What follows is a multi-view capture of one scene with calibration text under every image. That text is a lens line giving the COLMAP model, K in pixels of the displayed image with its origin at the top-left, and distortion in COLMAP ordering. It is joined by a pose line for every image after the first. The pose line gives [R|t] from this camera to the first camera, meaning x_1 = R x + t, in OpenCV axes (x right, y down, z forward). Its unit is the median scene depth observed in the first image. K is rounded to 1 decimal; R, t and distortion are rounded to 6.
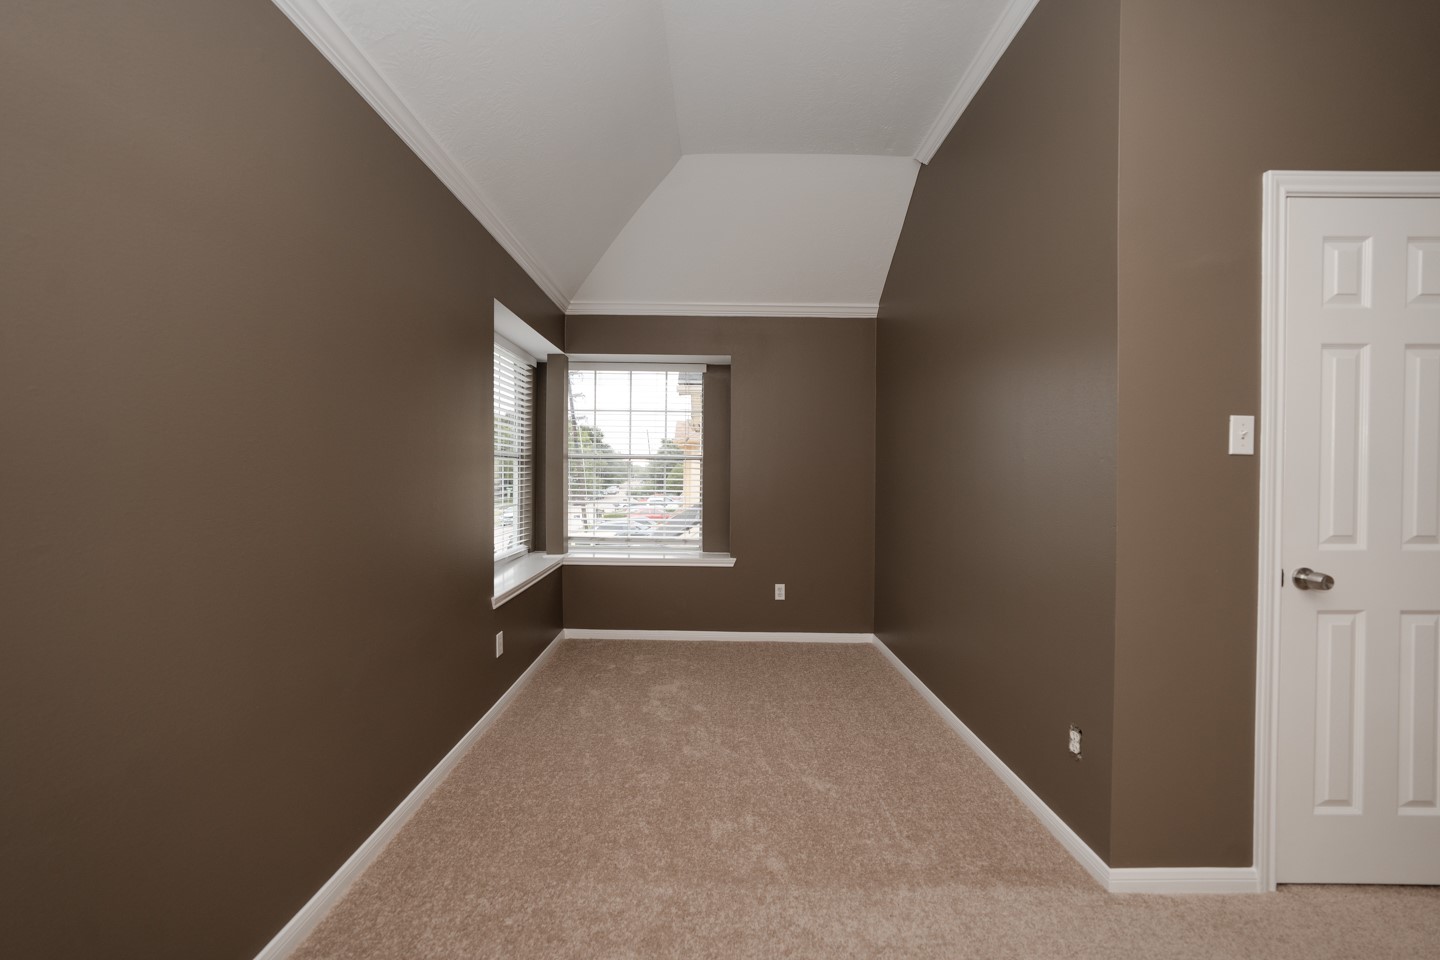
lens RADIAL K [[530.7, 0, 718.0], [0, 530.7, 478.8], [0, 0, 1]] dist [-0.018930, 0.000372]
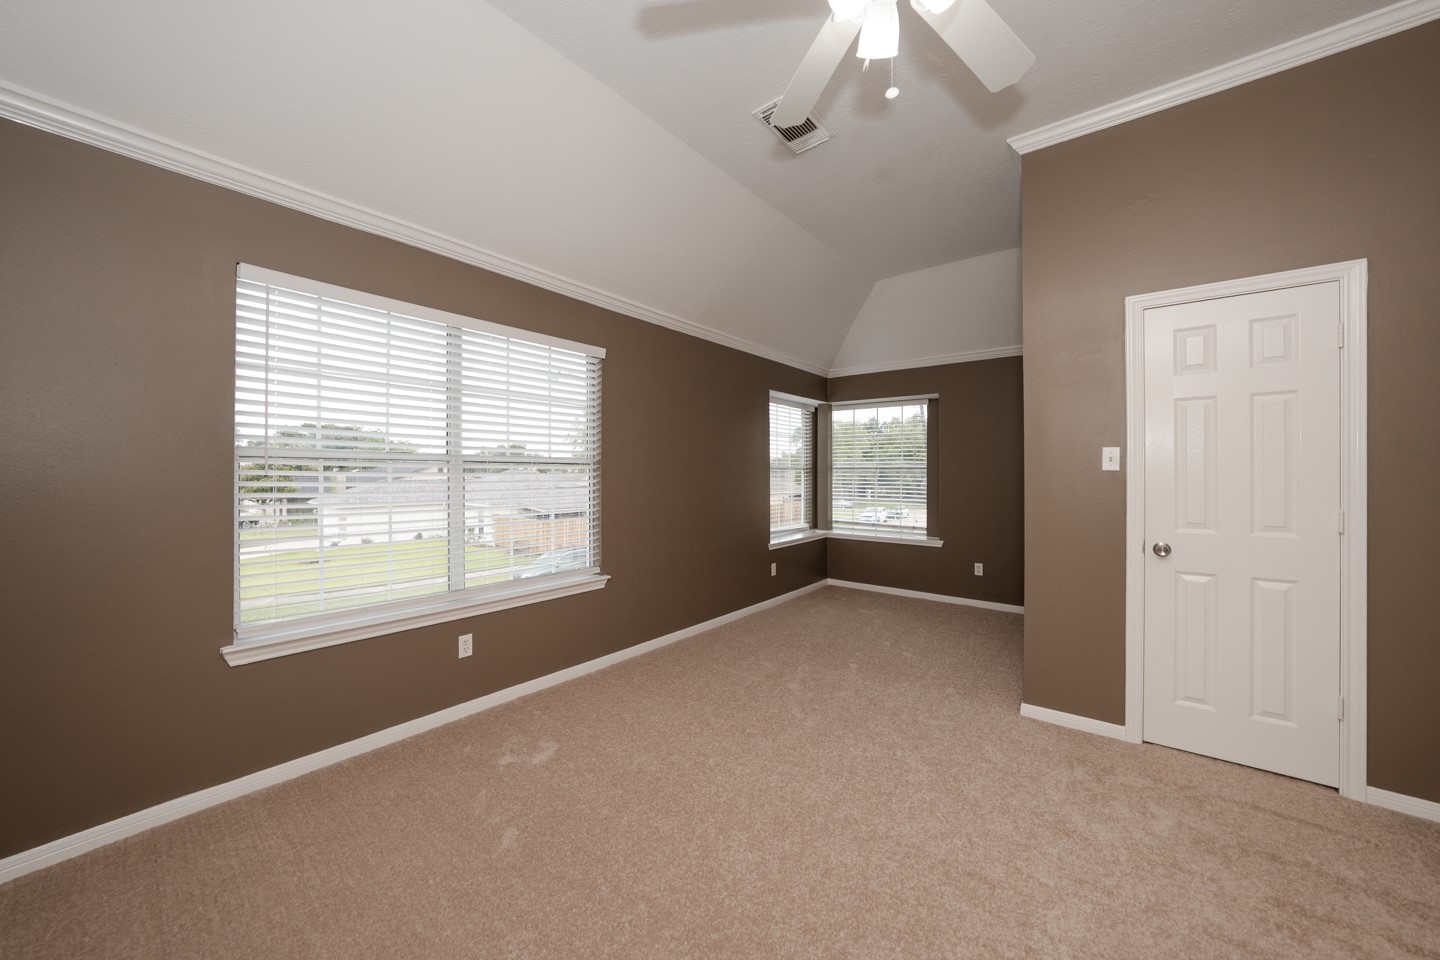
lens RADIAL K [[513.8, 0, 719.8], [0, 513.8, 481.2], [0, 0, 1]] dist [-0.026554, 0.005082]
pose [[0.789340, 0.002882, -0.613949, 0.486192], [-0.003254, 0.999995, 0.000511, -0.004438], [0.613947, 0.001594, 0.789346, -0.494382]]
